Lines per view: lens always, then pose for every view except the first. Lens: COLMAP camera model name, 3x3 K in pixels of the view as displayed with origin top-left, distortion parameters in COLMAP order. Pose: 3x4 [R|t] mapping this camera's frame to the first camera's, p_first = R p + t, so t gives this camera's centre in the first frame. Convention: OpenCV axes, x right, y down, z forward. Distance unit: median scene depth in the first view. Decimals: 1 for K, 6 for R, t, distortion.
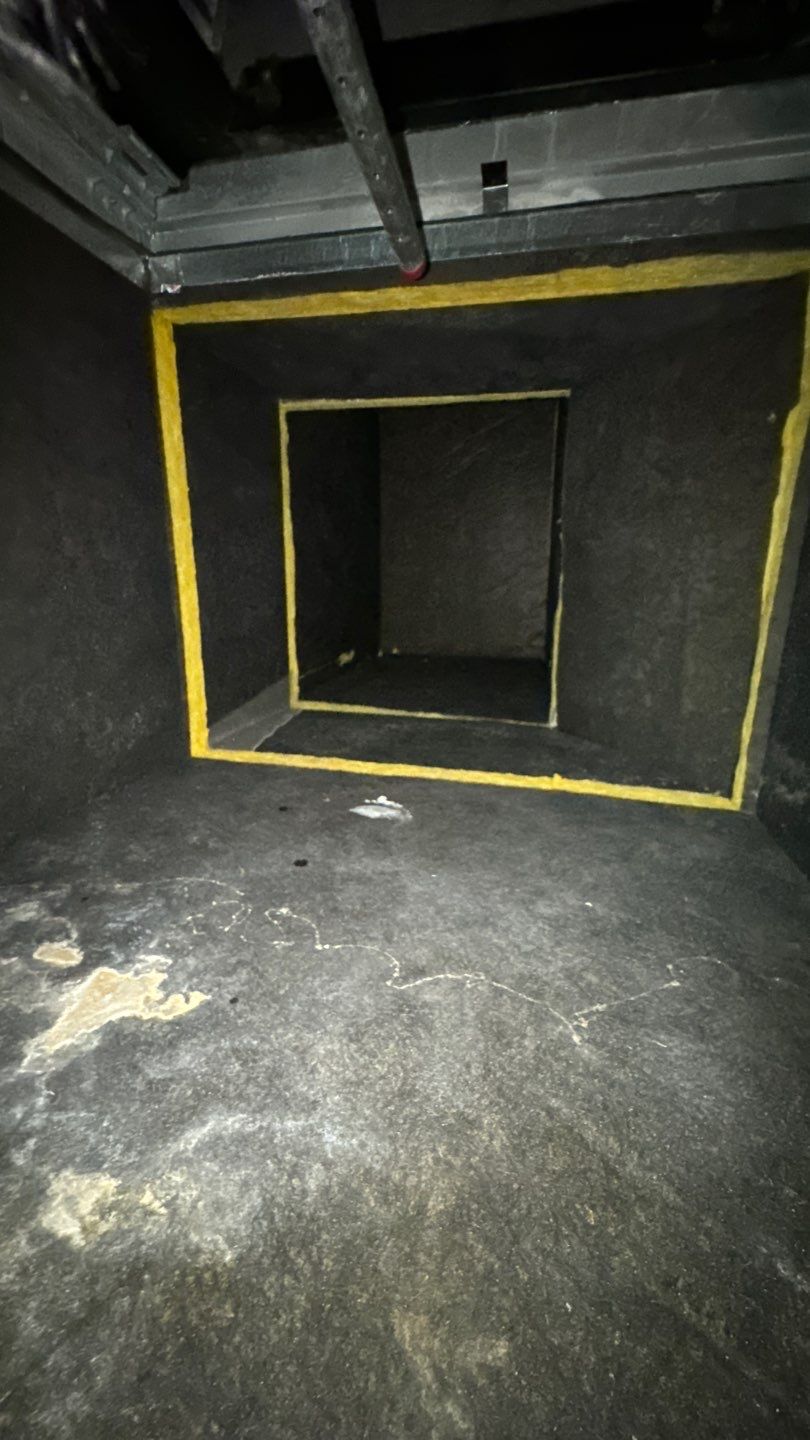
lens RADIAL K [[586.3, 0, 404.8], [0, 586.3, 715.6], [0, 0, 1]] dist [-0.001417, 0.000189]
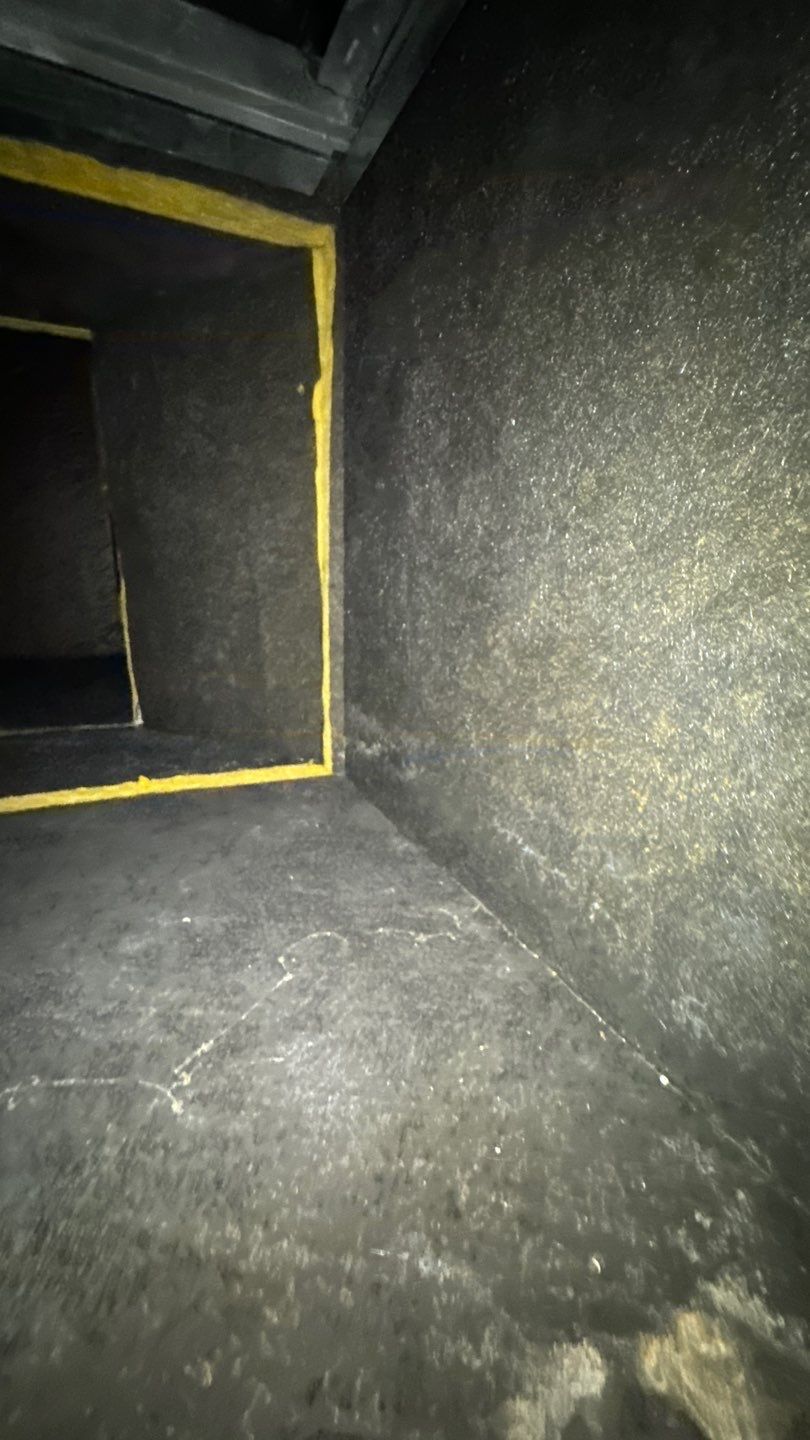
lens RADIAL K [[586.3, 0, 404.8], [0, 586.3, 715.6], [0, 0, 1]] dist [-0.001417, 0.000189]
pose [[0.788679, -0.145582, 0.597320, 0.124048], [0.141036, 0.988492, 0.054701, 0.038360], [-0.598410, 0.041102, 0.800135, 0.159172]]
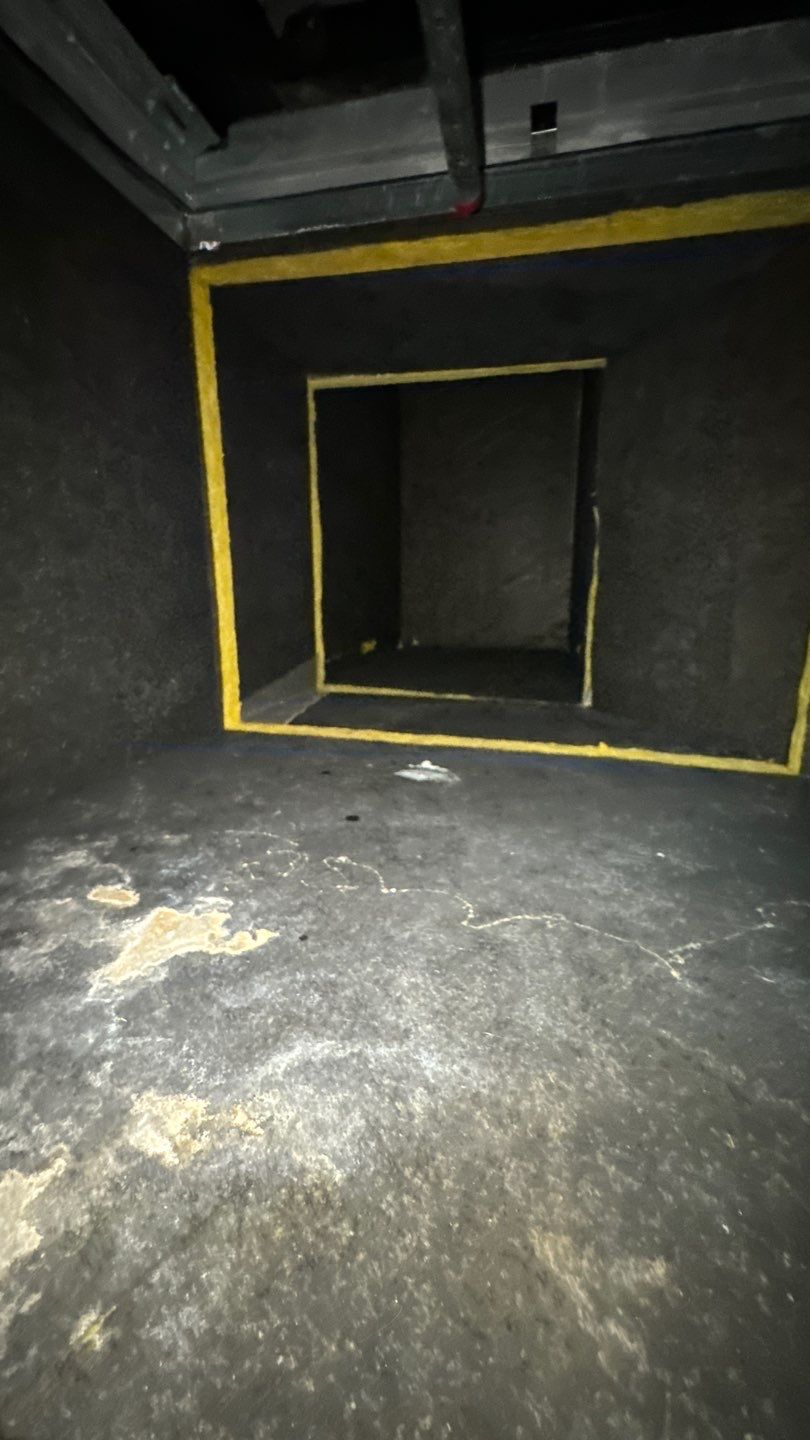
lens RADIAL K [[587.9, 0, 407.0], [0, 587.9, 714.0], [0, 0, 1]] dist [-0.001881, -0.000242]
pose [[0.999919, -0.004855, -0.011726, -0.103219], [0.004678, 0.999876, -0.015050, 0.129609], [0.011798, 0.014994, 0.999818, 0.049195]]
